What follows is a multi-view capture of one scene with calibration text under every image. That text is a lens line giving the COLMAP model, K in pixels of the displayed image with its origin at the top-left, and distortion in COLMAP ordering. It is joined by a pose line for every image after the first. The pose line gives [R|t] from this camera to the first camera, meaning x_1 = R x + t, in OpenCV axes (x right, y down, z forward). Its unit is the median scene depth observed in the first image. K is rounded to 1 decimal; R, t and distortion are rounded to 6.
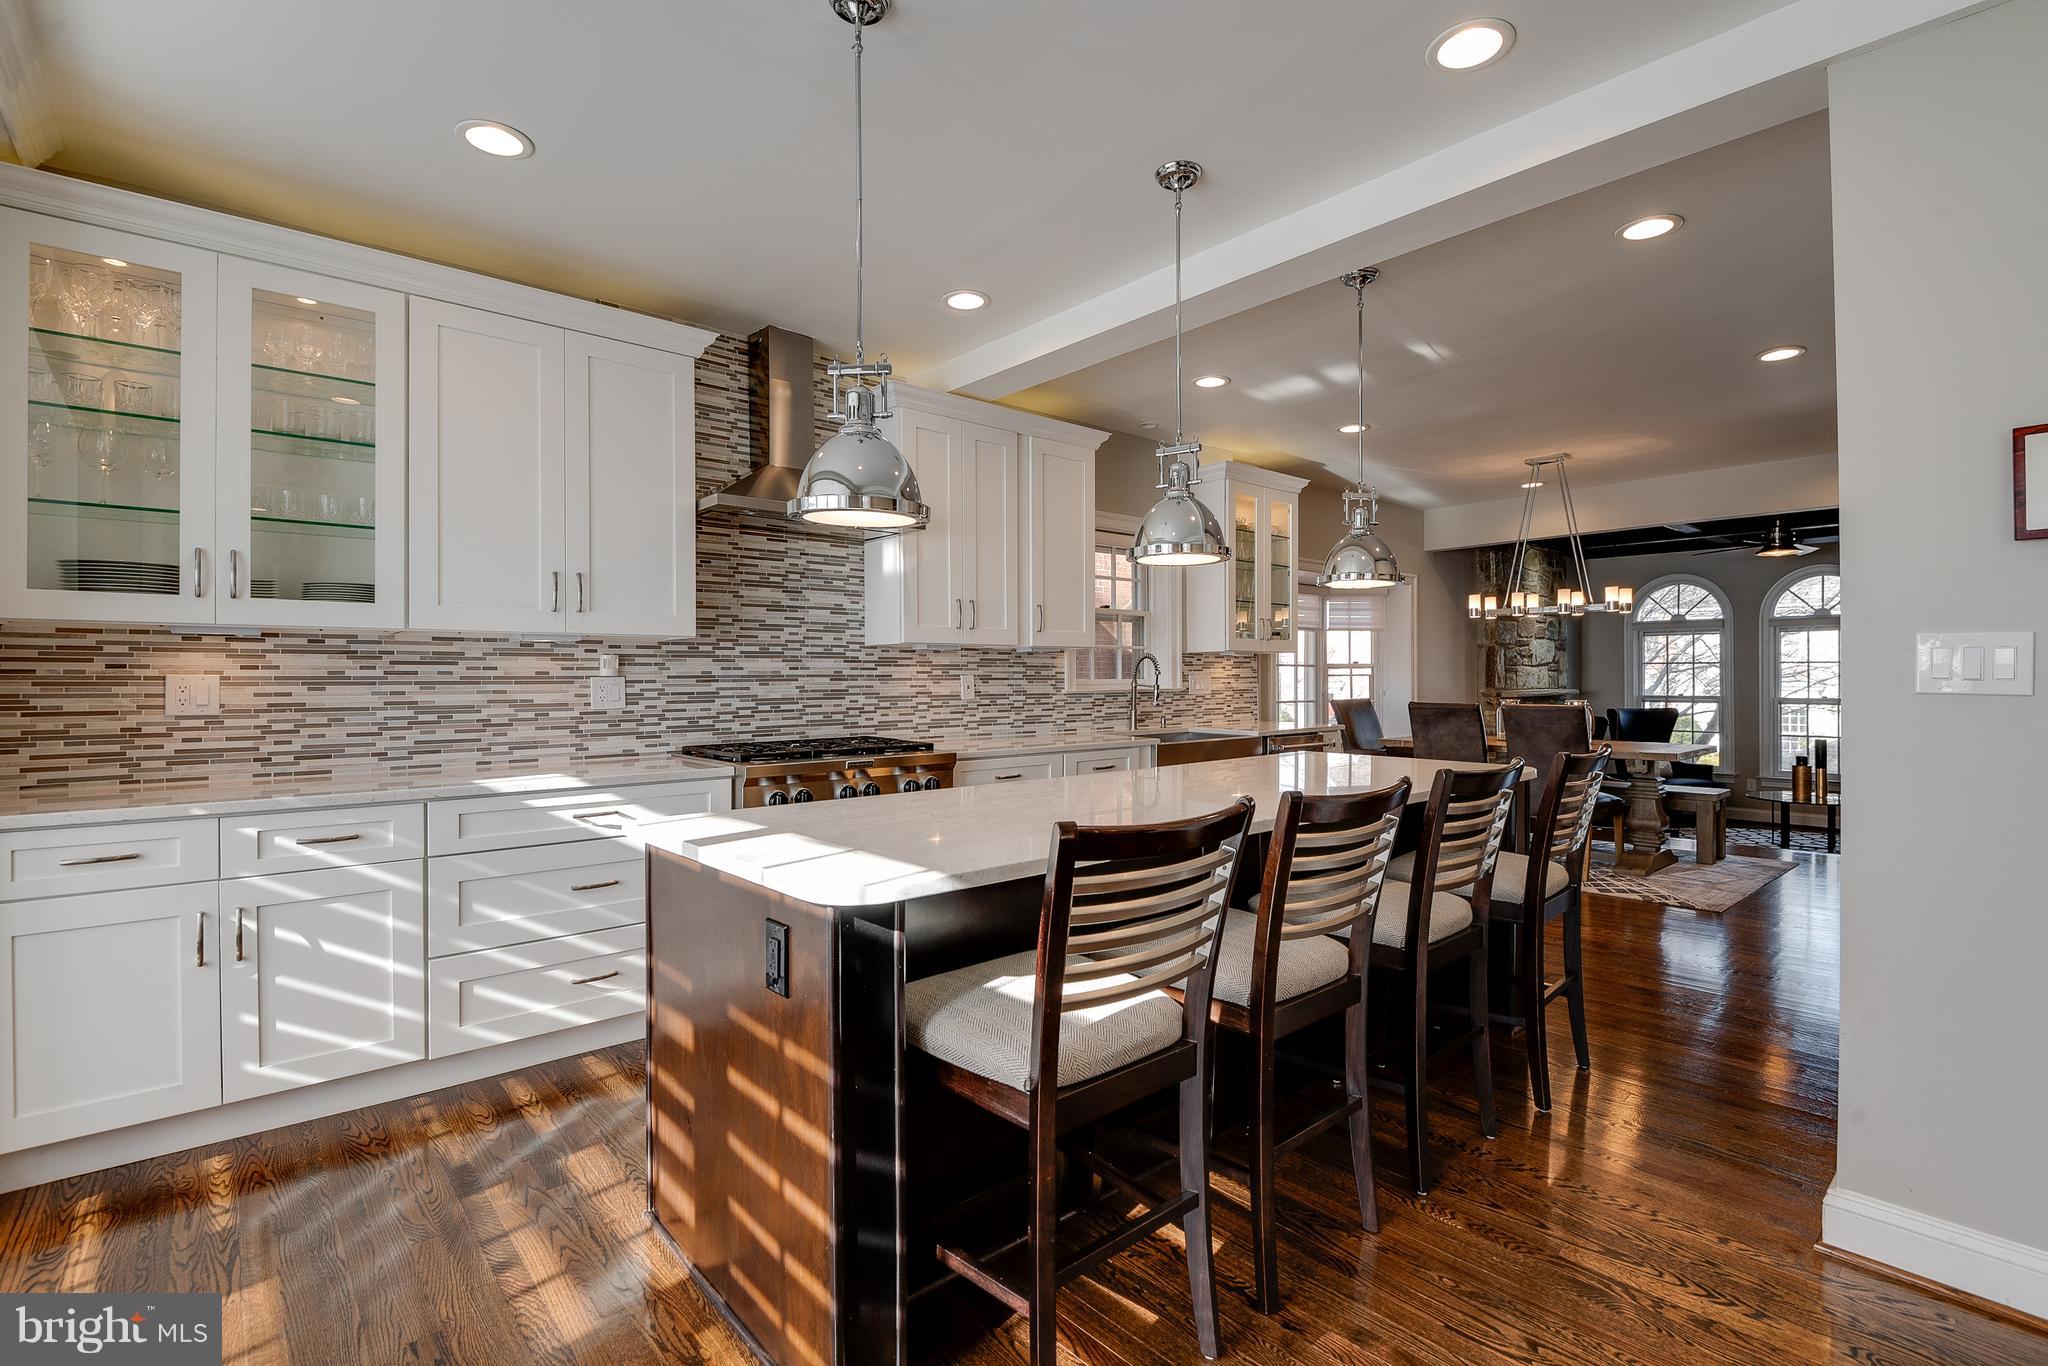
lens RADIAL K [[940.2, 0, 1043.2], [0, 940.2, 676.8], [0, 0, 1]] dist [0.003852, -0.007409]
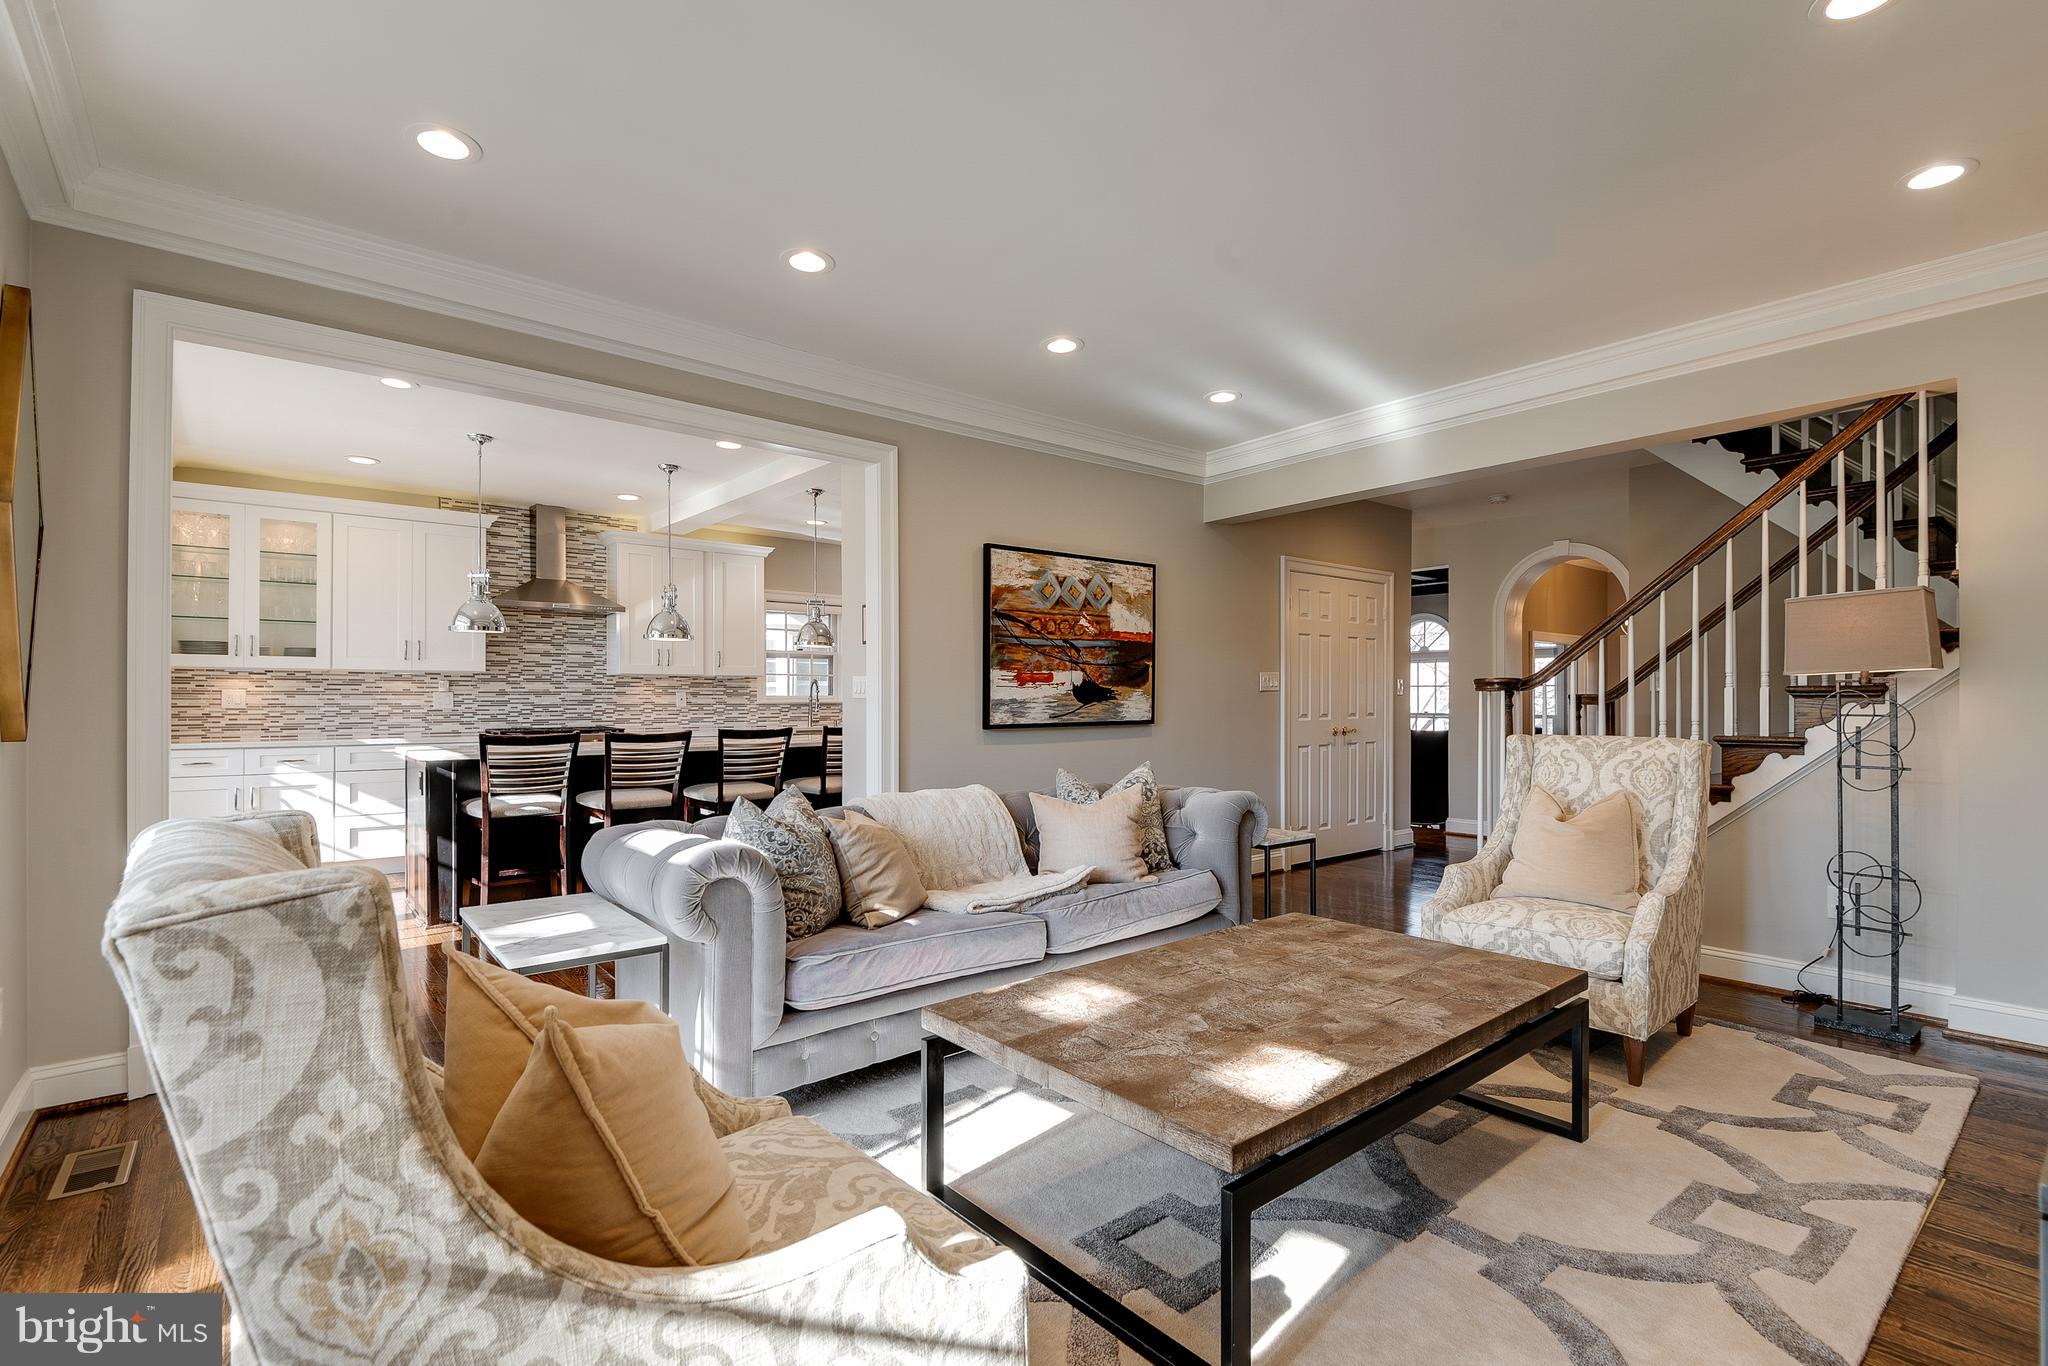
lens RADIAL K [[940.2, 0, 1037.2], [0, 940.2, 693.0], [0, 0, 1]] dist [0.003852, -0.007409]
pose [[0.999634, 0.004100, -0.026756, 0.750793], [-0.004198, 0.999985, -0.003613, 0.003879], [0.026740, 0.003724, 0.999635, -0.833905]]
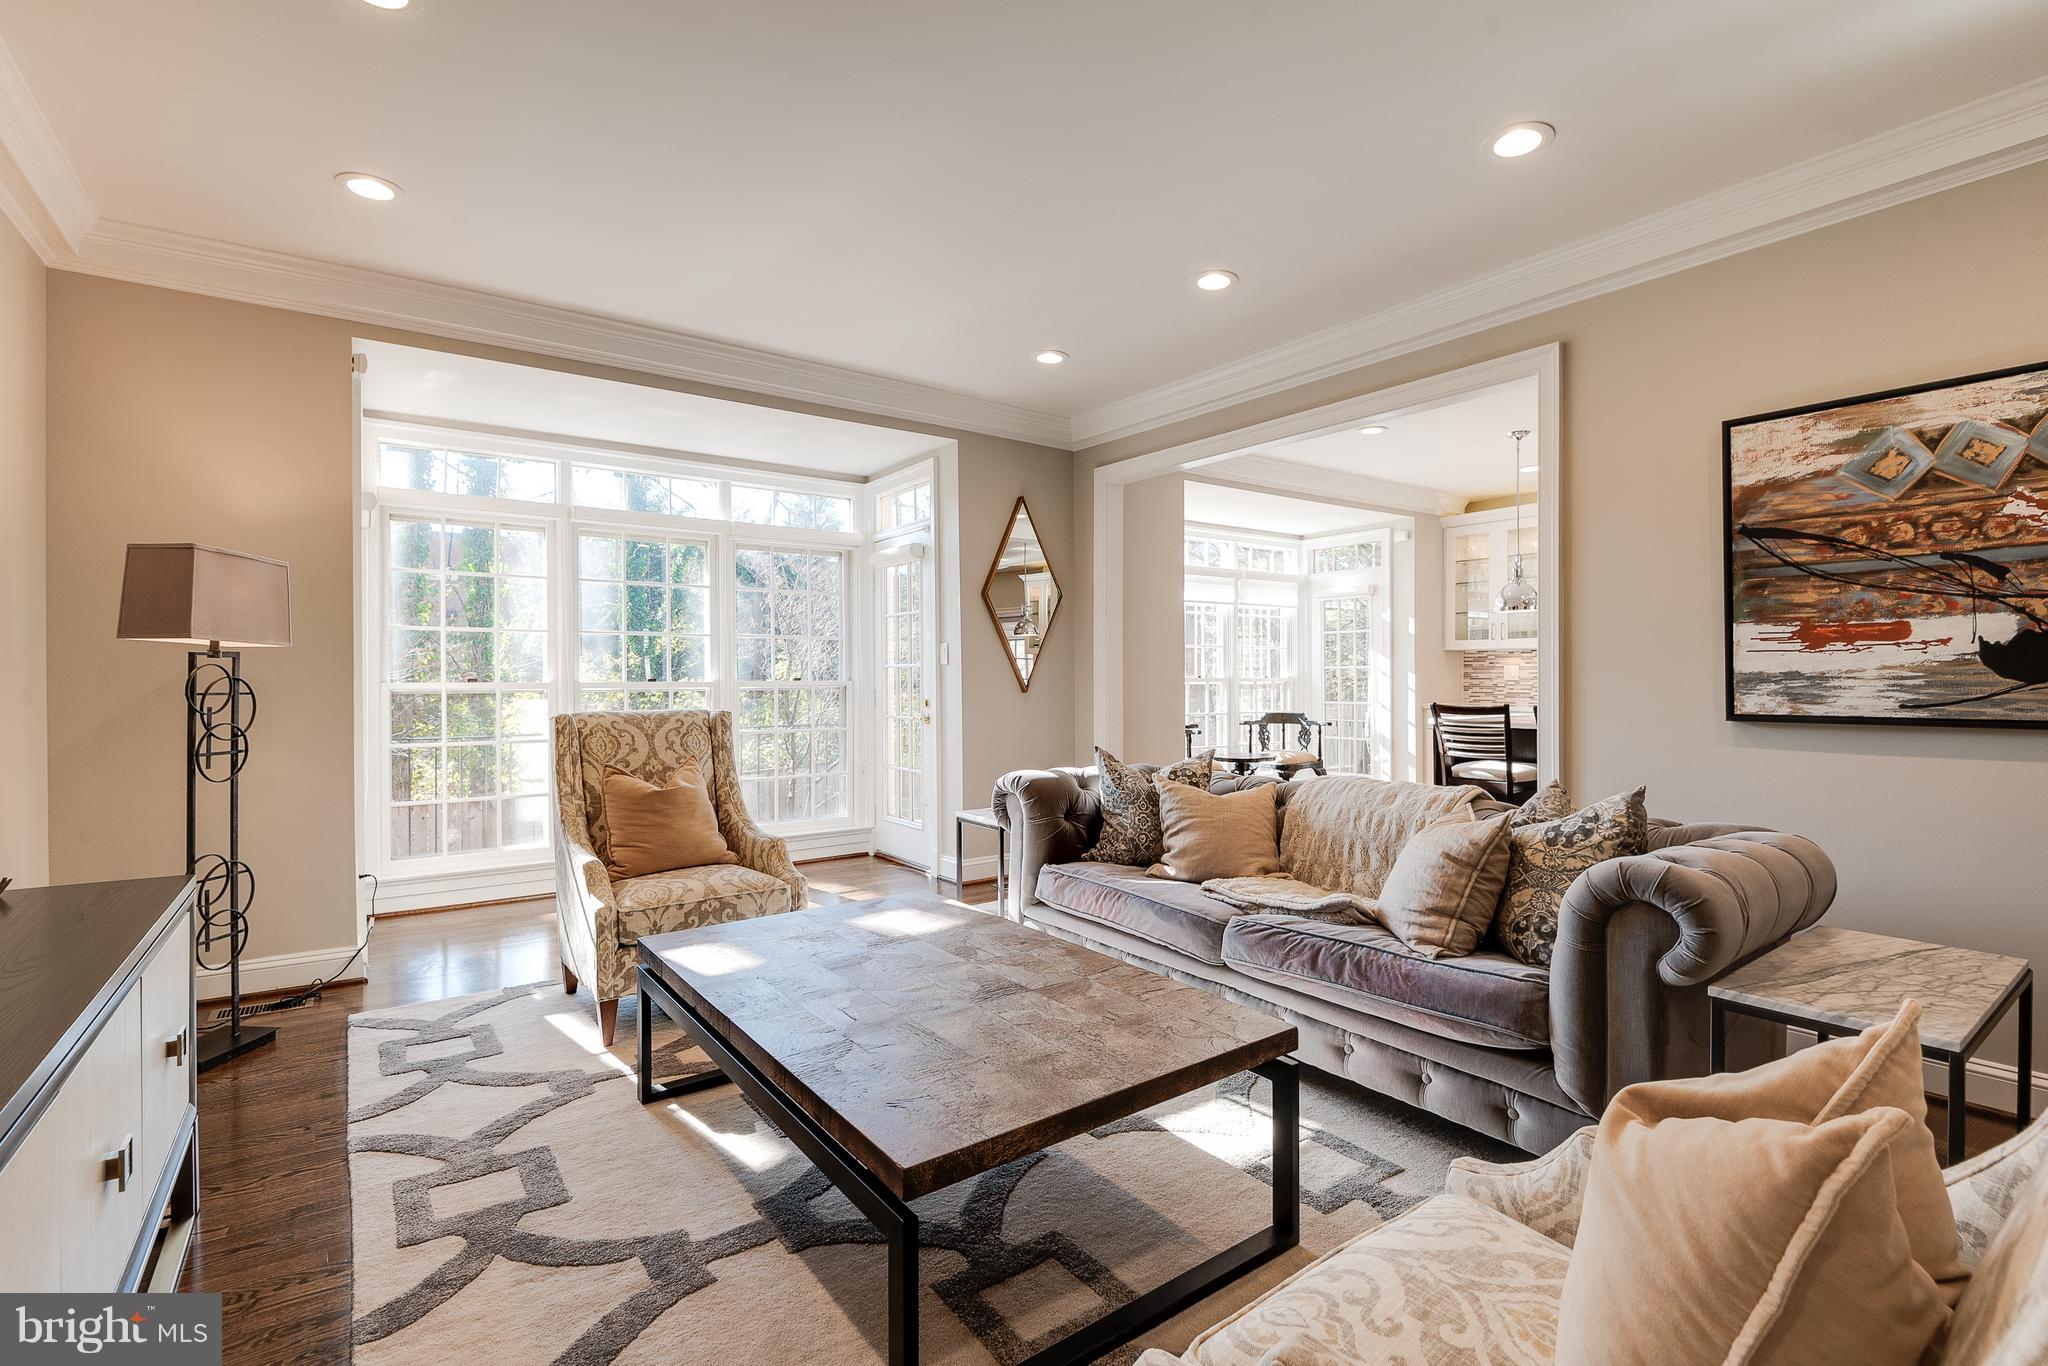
lens RADIAL K [[940.2, 0, 1015.7], [0, 940.2, 680.2], [0, 0, 1]] dist [0.003852, -0.007409]
pose [[-0.132164, 0.010314, -0.991174, 1.501970], [0.005977, 0.999936, 0.009608, 0.003490], [0.991210, -0.004654, -0.132217, -0.069565]]
